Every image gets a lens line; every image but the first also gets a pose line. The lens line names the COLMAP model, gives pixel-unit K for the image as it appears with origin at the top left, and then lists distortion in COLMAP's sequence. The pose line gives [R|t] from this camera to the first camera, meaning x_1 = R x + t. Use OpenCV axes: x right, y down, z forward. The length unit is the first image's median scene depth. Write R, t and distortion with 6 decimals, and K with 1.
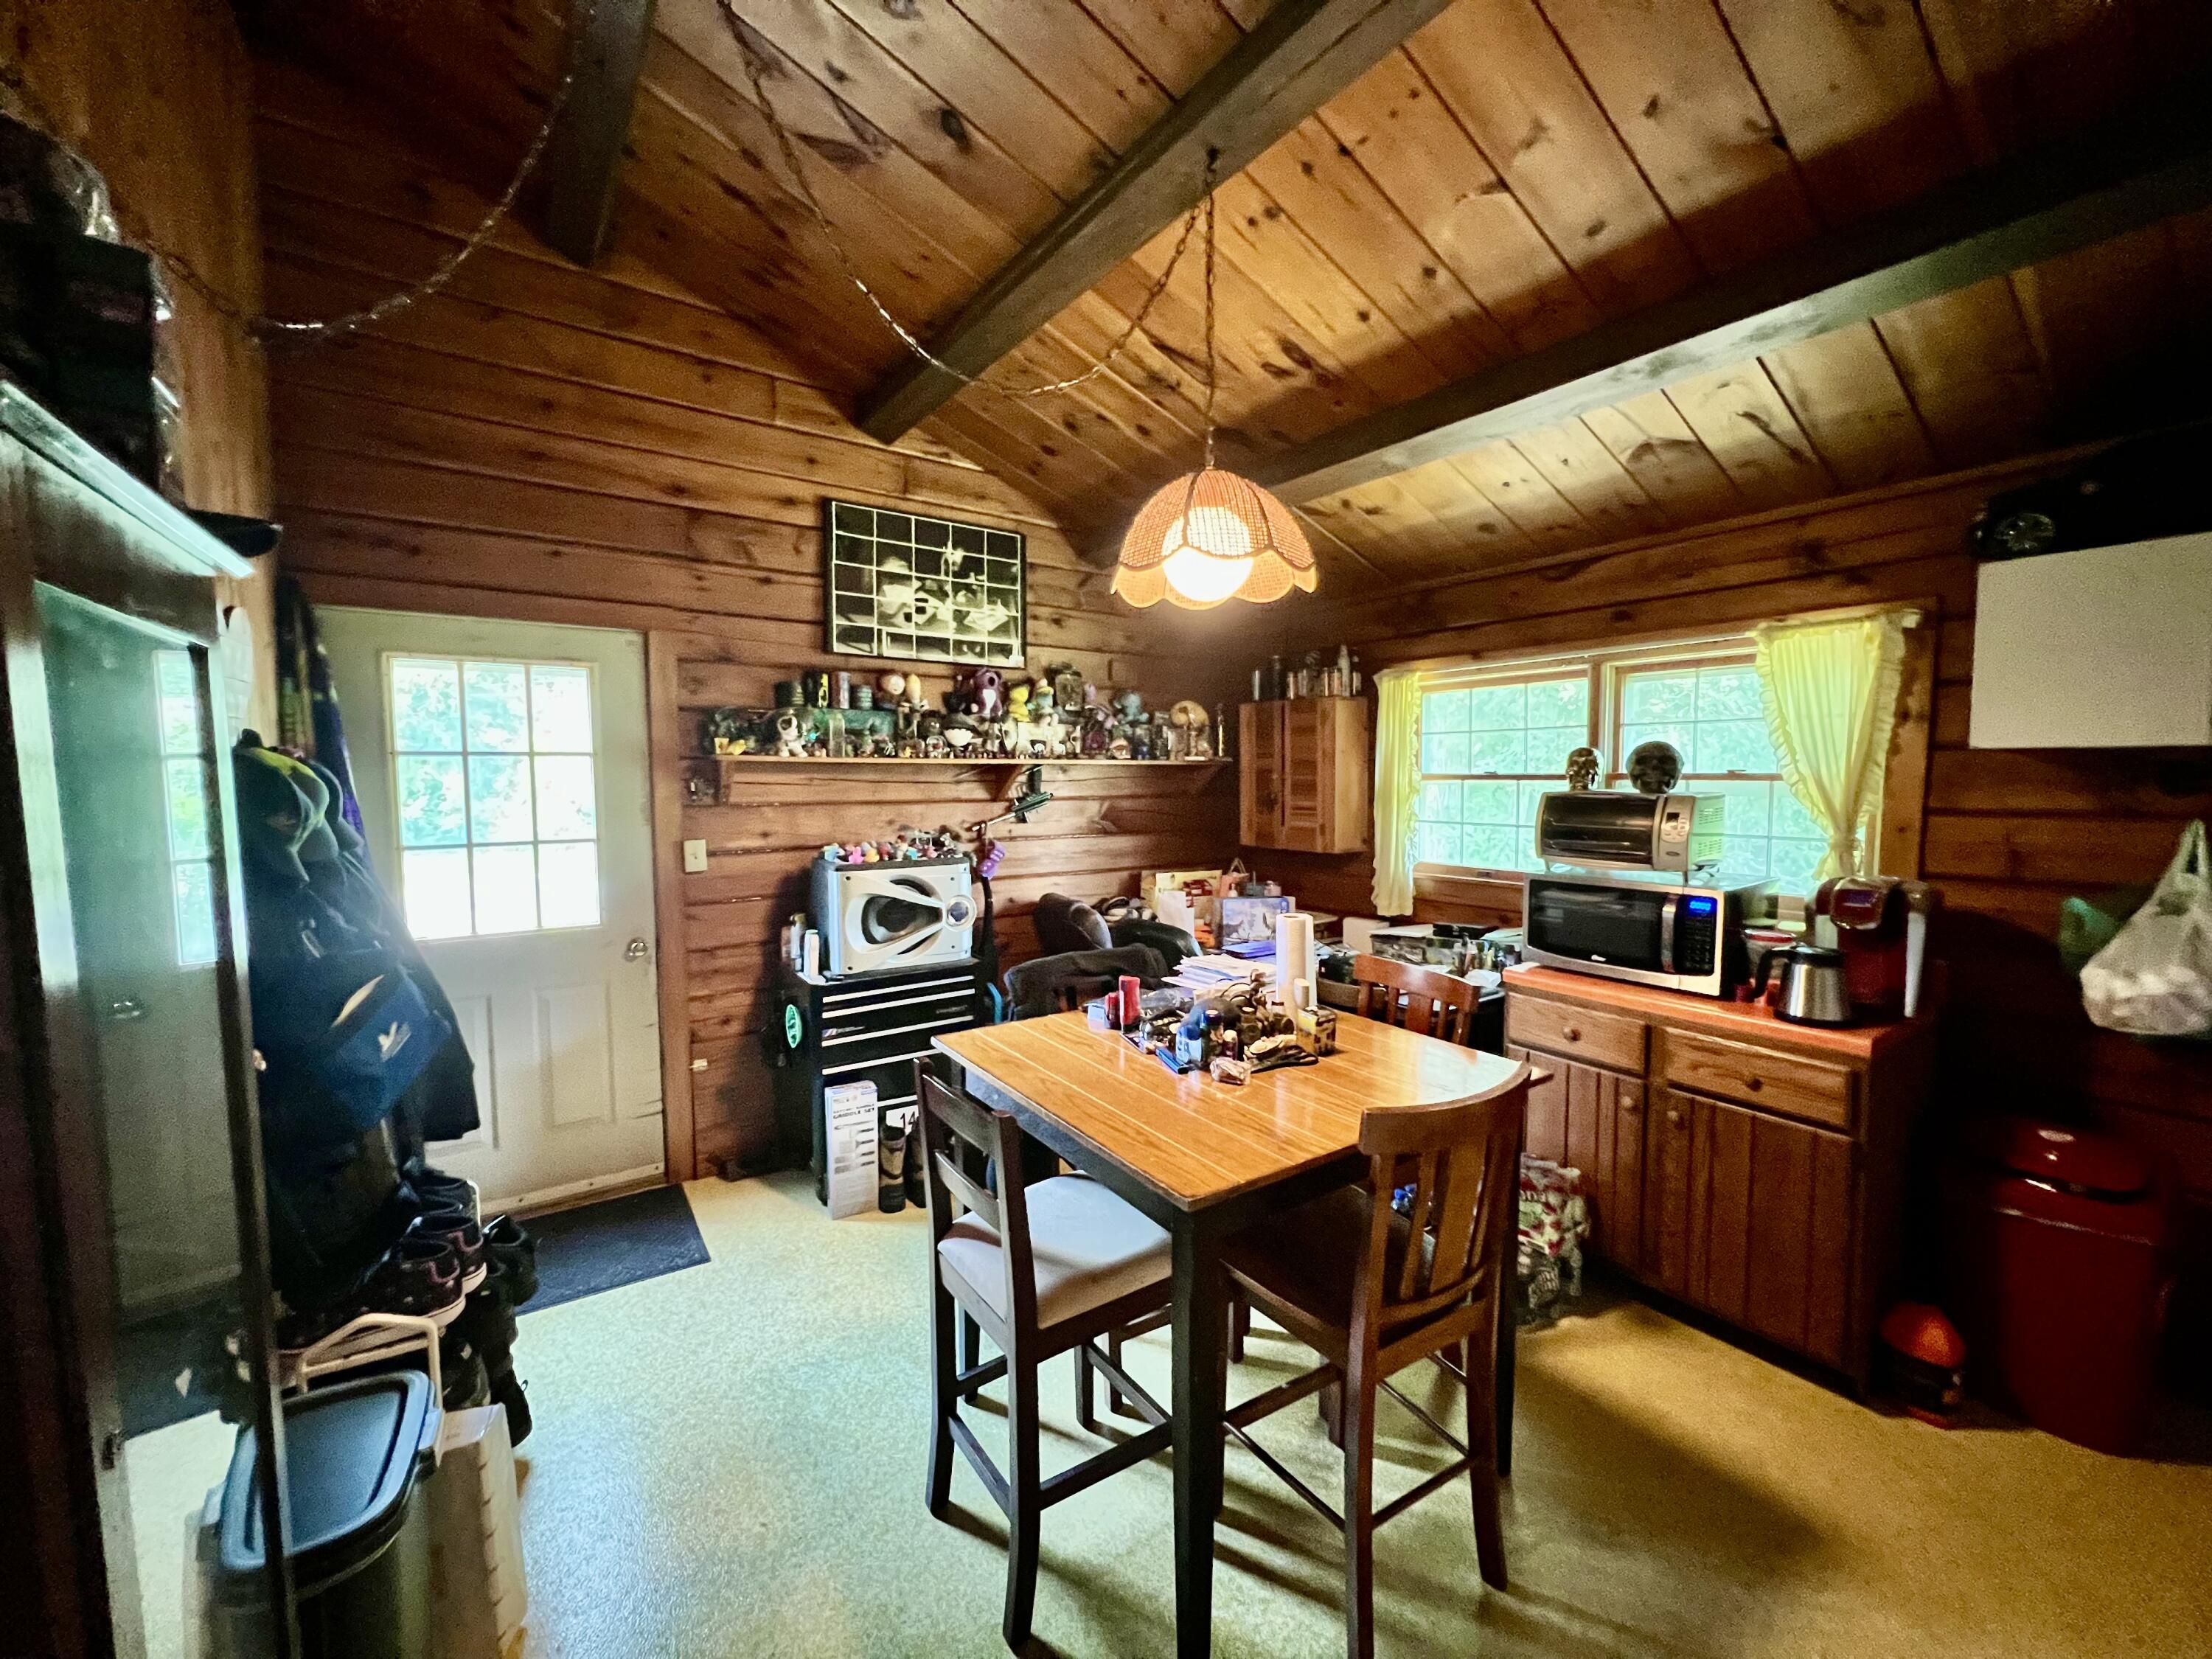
lens RADIAL K [[890.7, 0, 1103.3], [0, 890.7, 828.6], [0, 0, 1]] dist [0.000336, 0.000191]
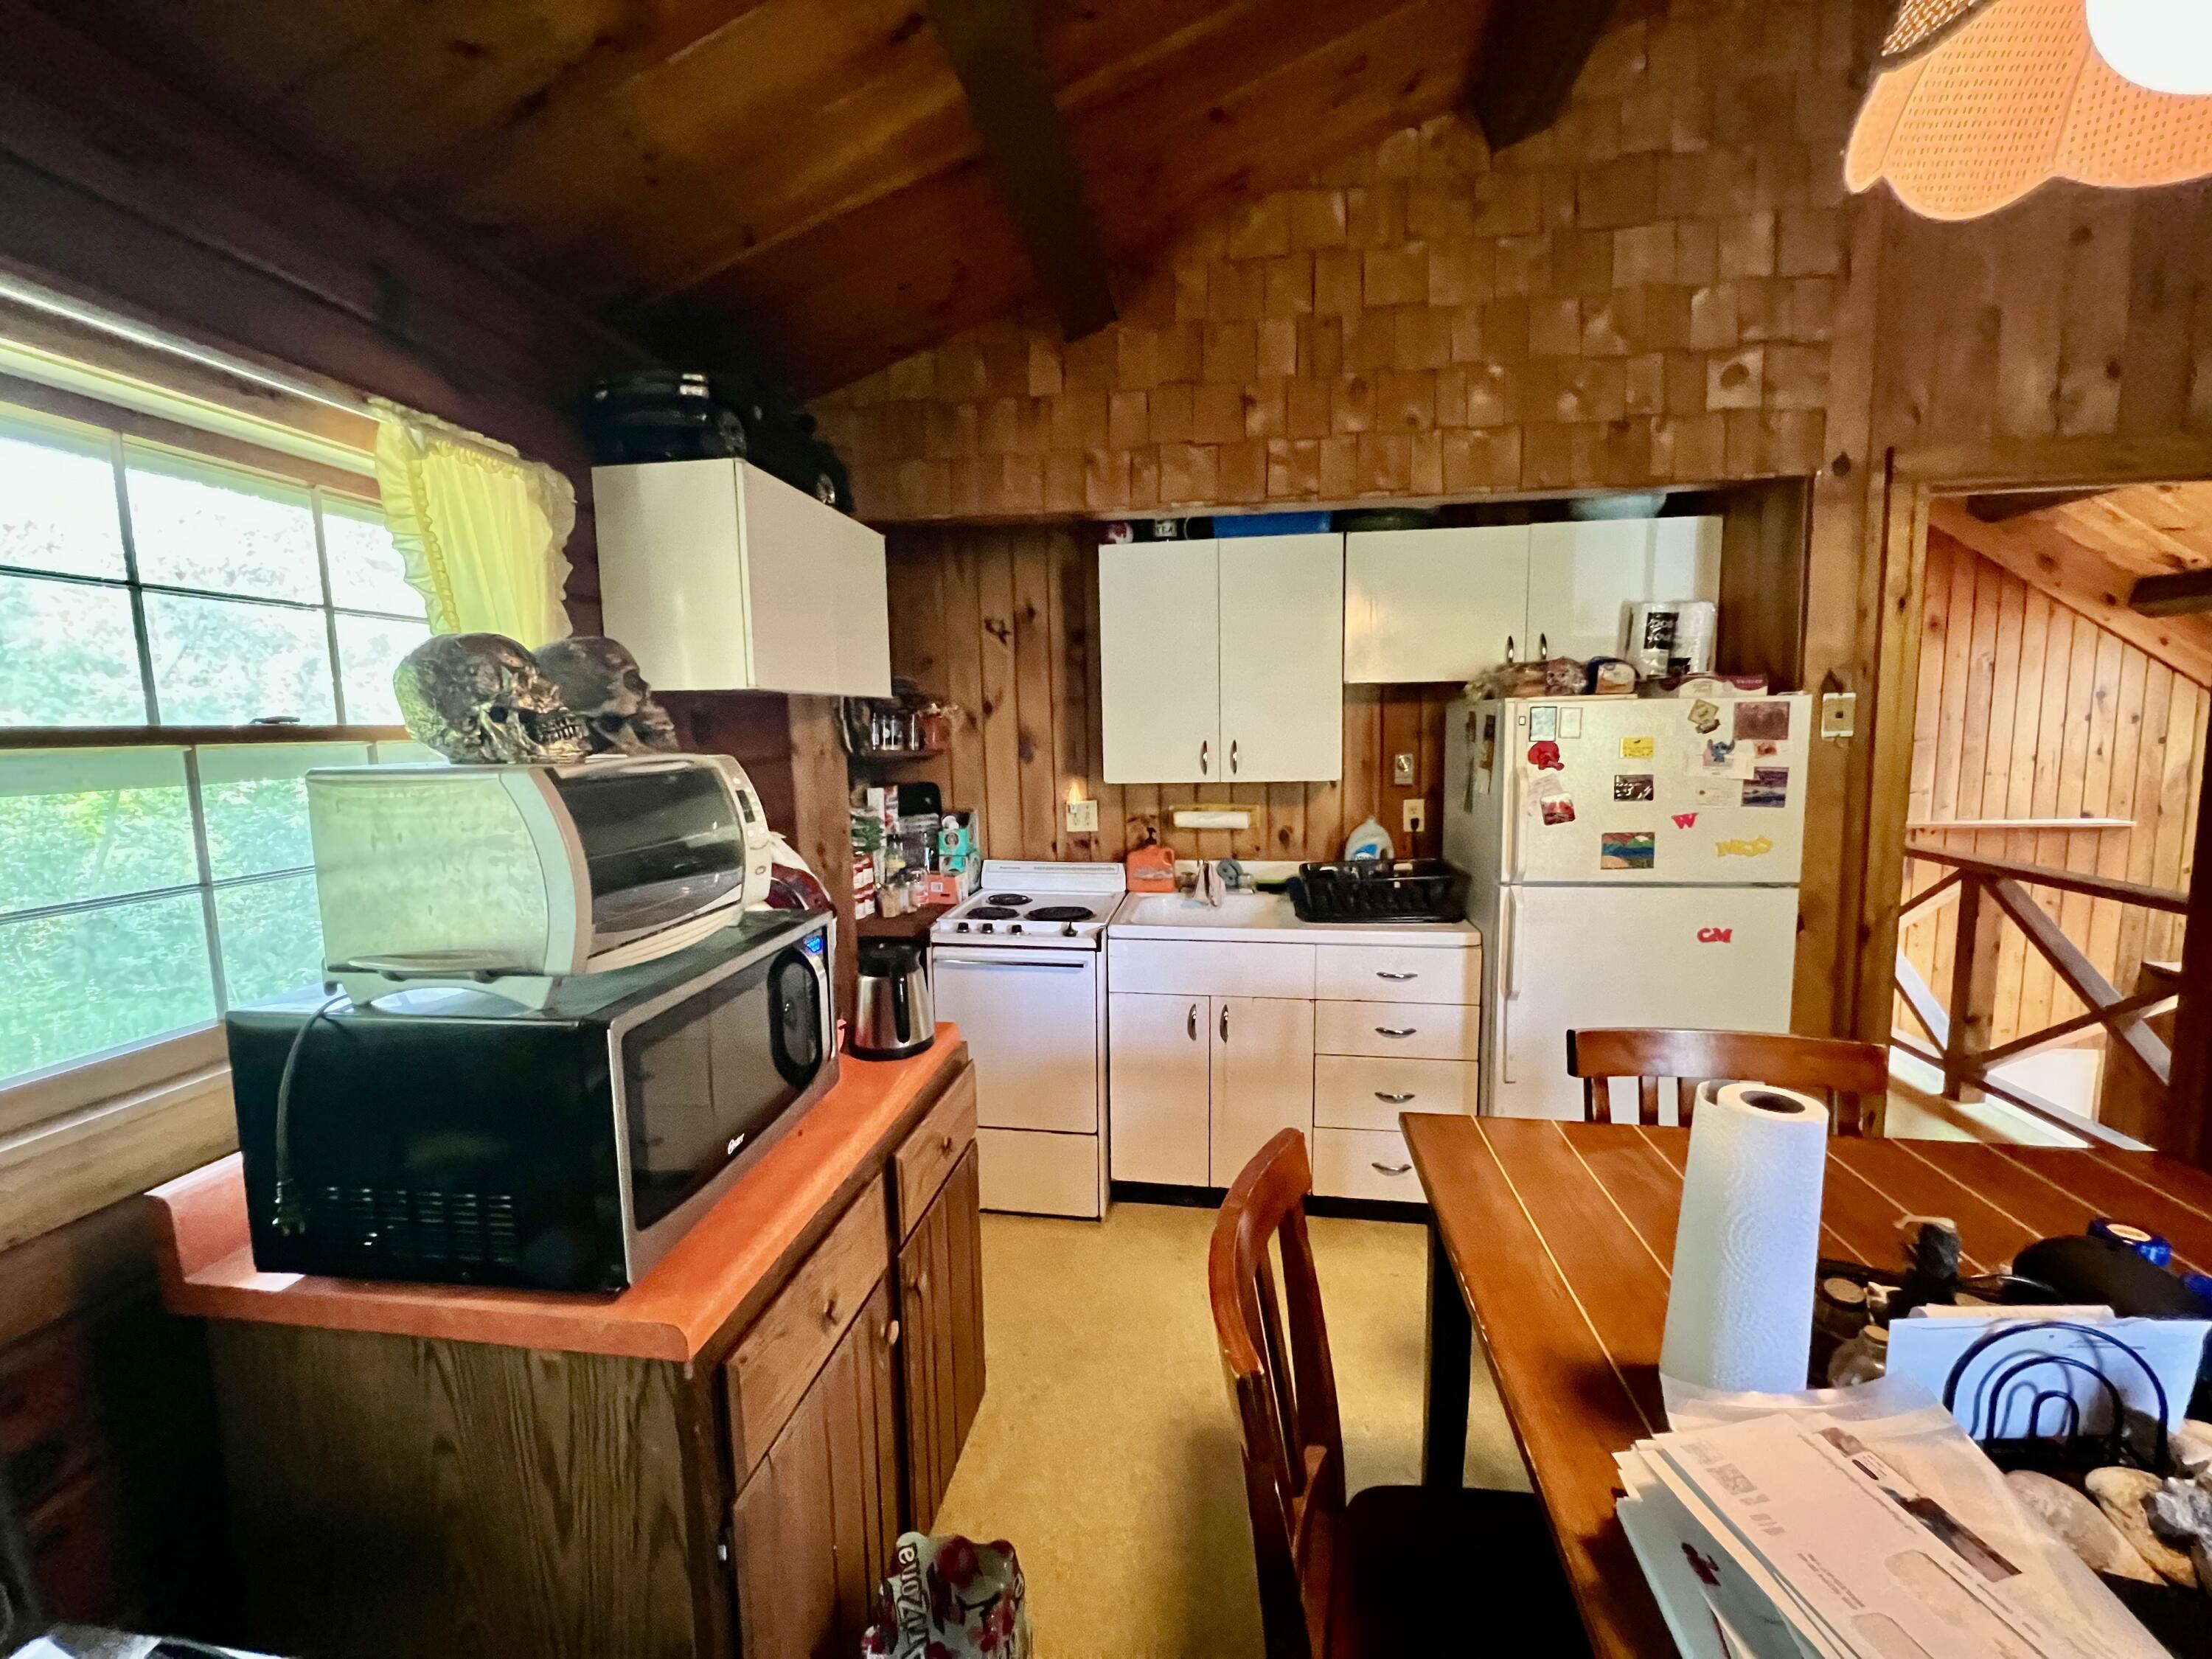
lens RADIAL K [[890.7, 0, 1103.3], [0, 890.7, 828.6], [0, 0, 1]] dist [0.000336, 0.000191]
pose [[-0.728029, -0.060177, 0.682900, 0.110769], [0.069922, 0.984427, 0.161290, -0.049201], [-0.681971, 0.165174, -0.712484, 0.931662]]
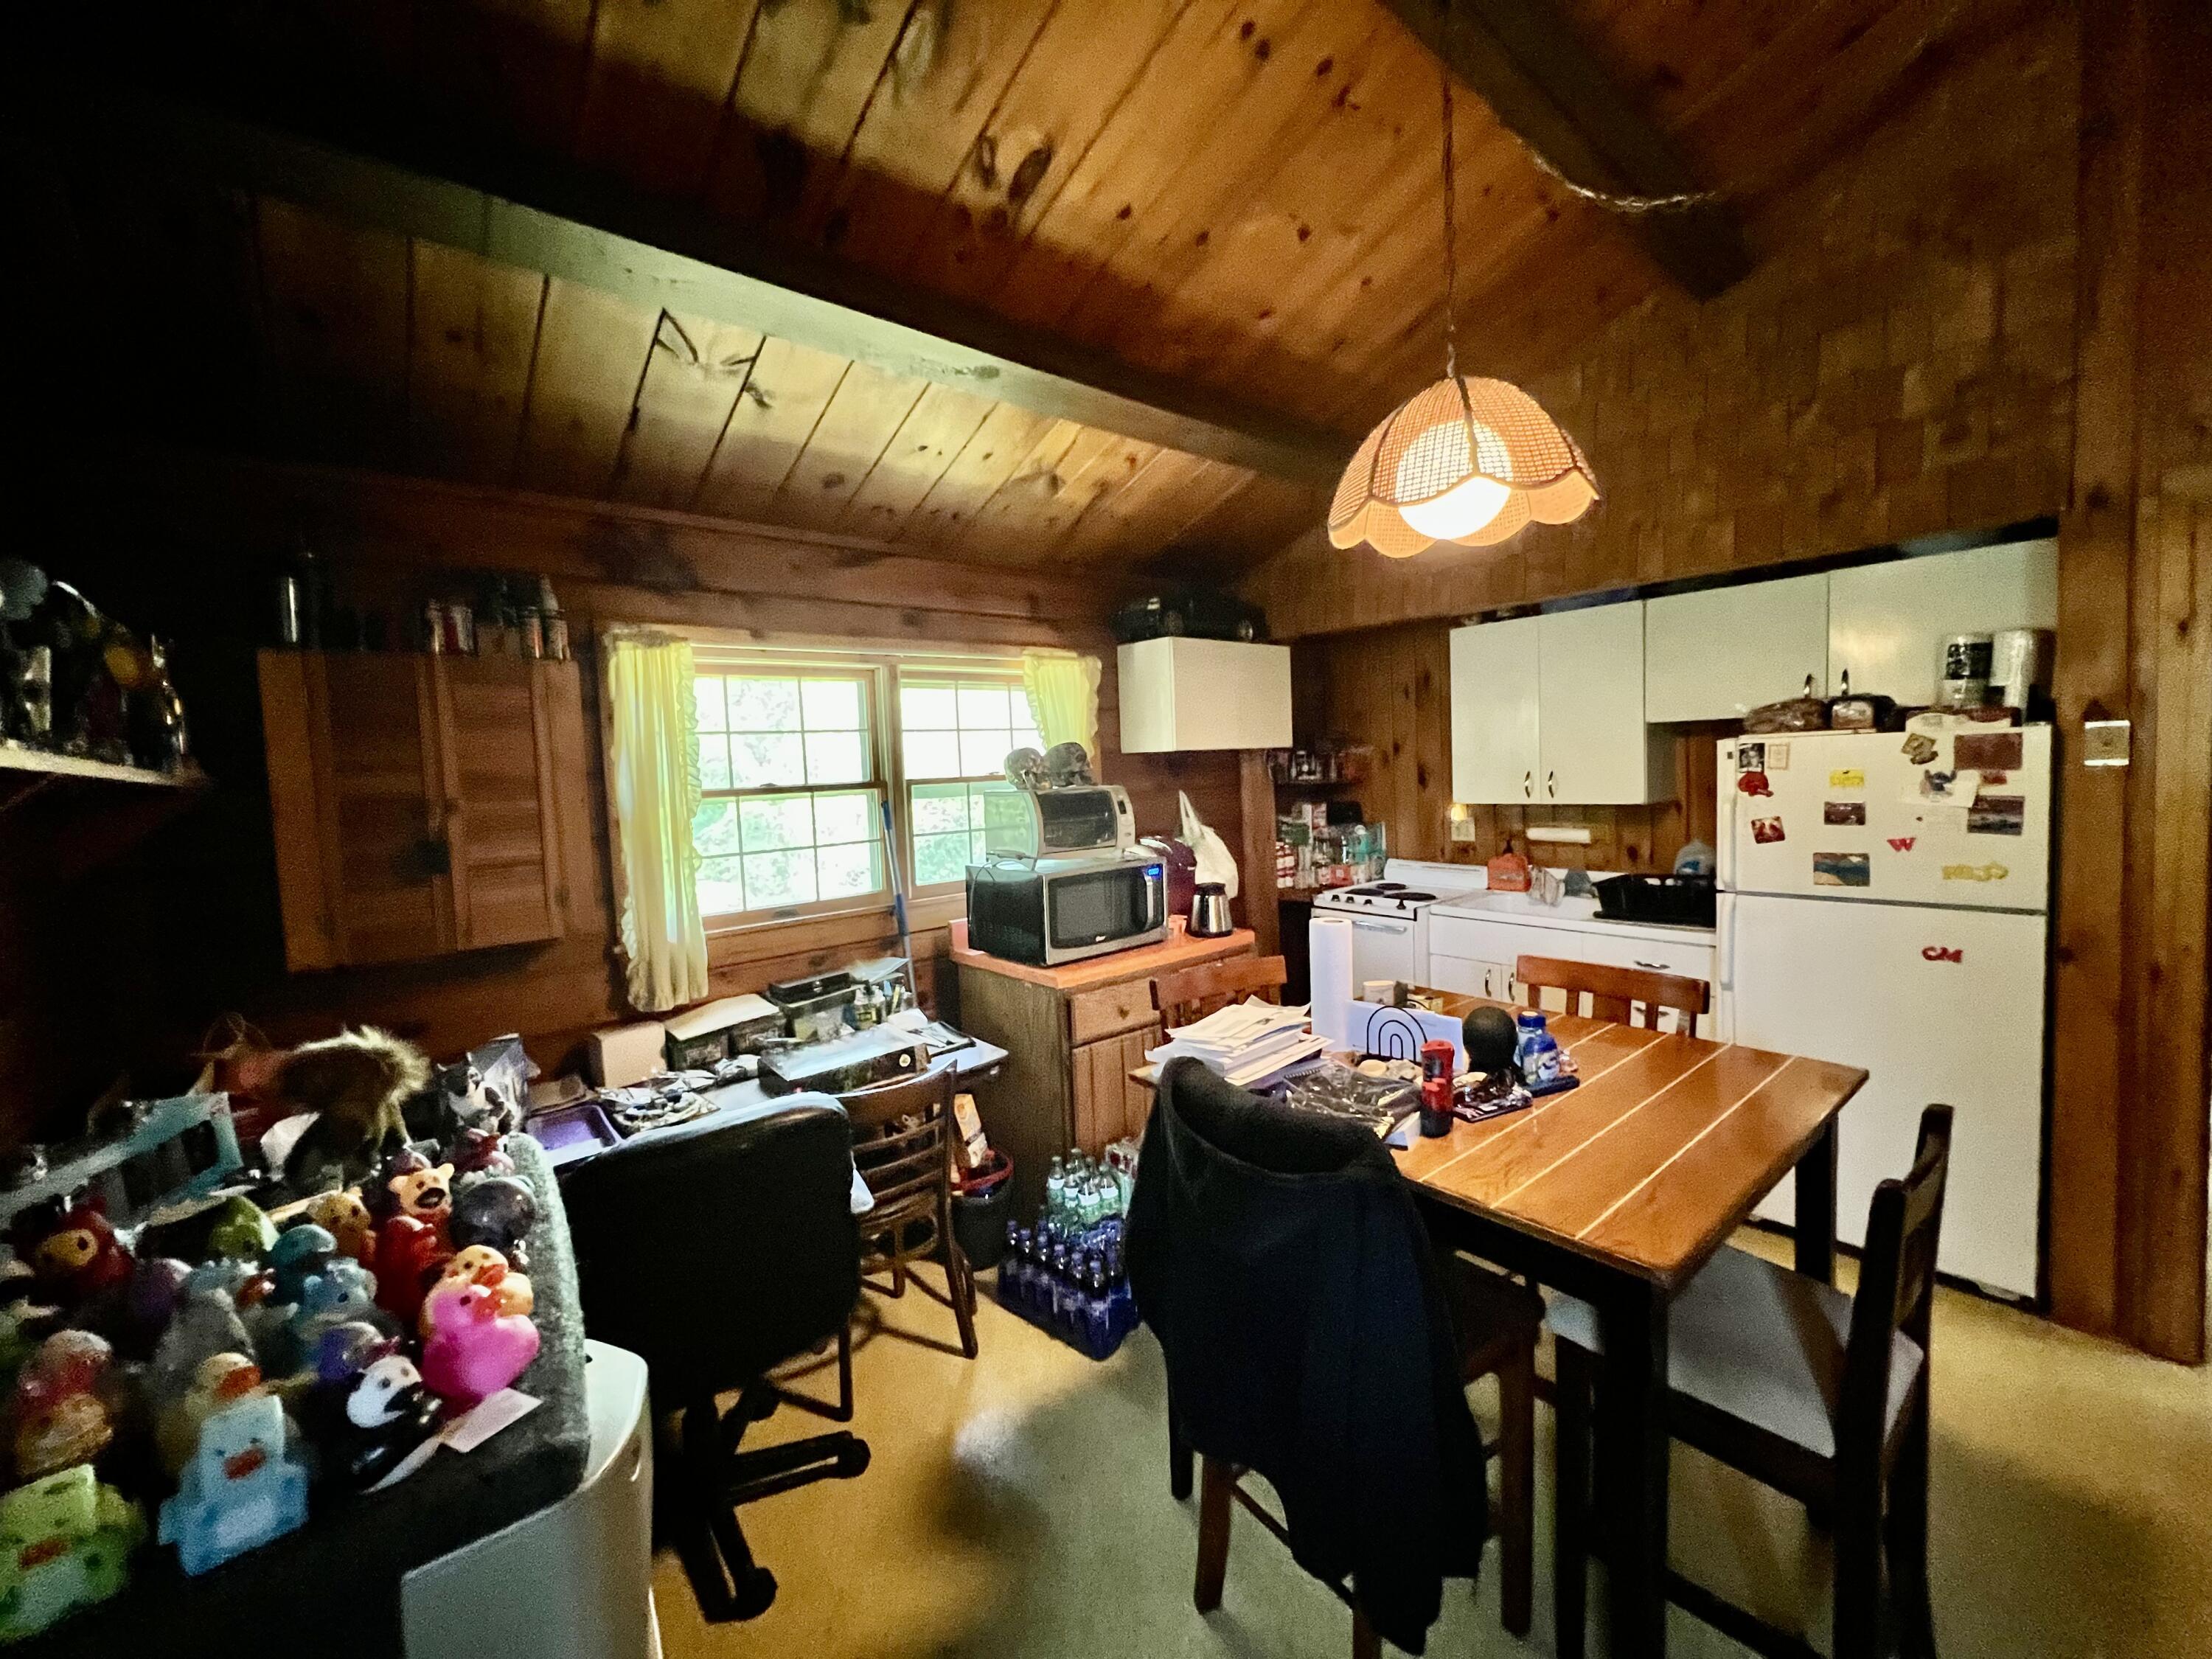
lens RADIAL K [[890.7, 0, 1103.3], [0, 890.7, 828.6], [0, 0, 1]] dist [0.000336, 0.000191]
pose [[-0.091438, -0.060135, 0.993993, -0.418250], [0.109952, 0.991462, 0.070097, -0.052249], [-0.989722, 0.115701, -0.084046, 0.861255]]
